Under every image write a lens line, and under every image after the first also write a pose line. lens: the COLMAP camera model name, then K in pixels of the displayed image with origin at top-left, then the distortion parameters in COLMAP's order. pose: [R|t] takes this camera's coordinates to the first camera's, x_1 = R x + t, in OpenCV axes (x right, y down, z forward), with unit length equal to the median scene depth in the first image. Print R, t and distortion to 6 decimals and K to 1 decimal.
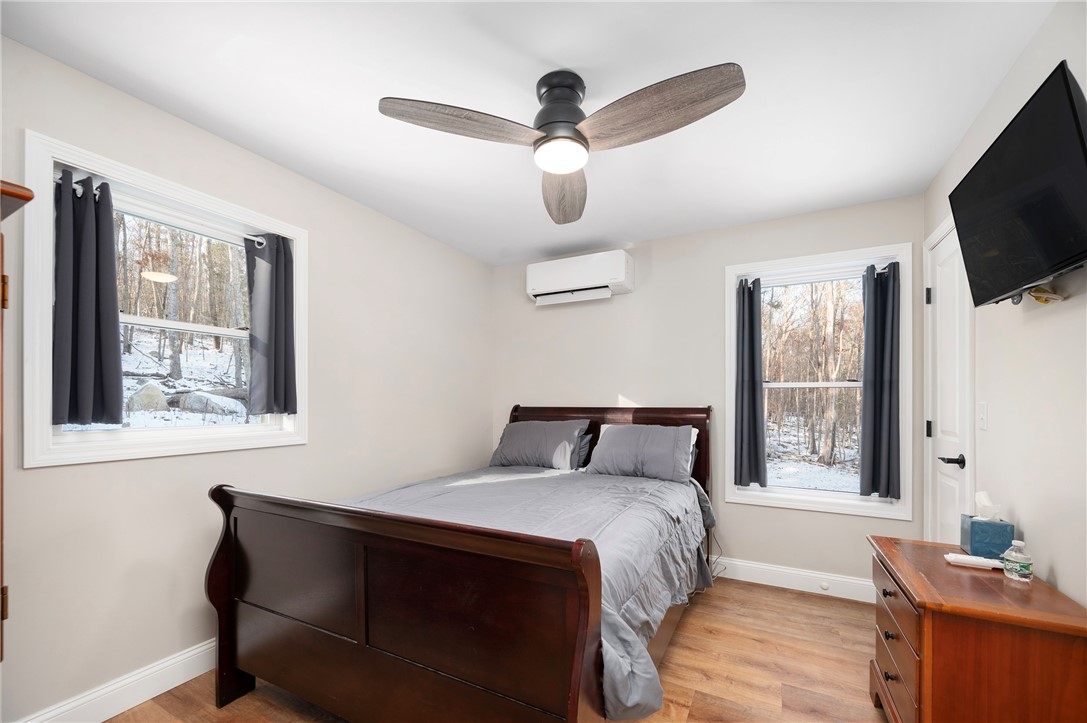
lens RADIAL K [[429.1, 0, 553.8], [0, 429.1, 400.7], [0, 0, 1]] dist [-0.001753, -0.000043]
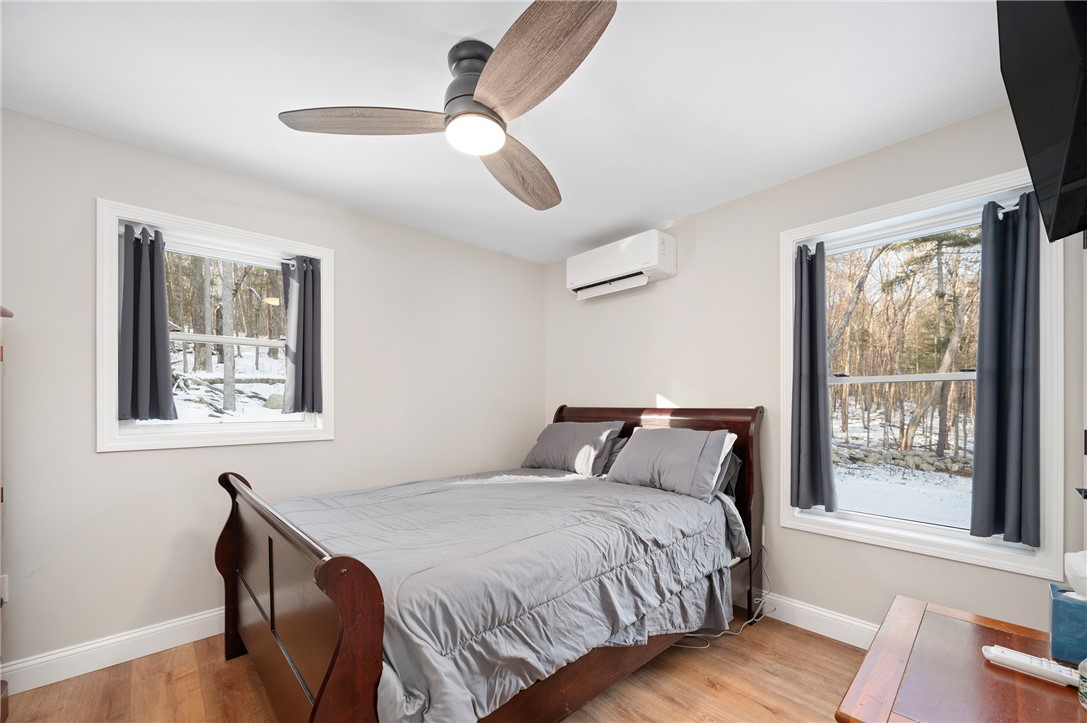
lens RADIAL K [[429.1, 0, 553.8], [0, 429.1, 400.7], [0, 0, 1]] dist [-0.001753, -0.000043]
pose [[0.943686, -0.003051, -0.330830, 0.302949], [0.002921, 0.999995, -0.000892, 0.001056], [0.330831, -0.000124, 0.943690, 0.117764]]
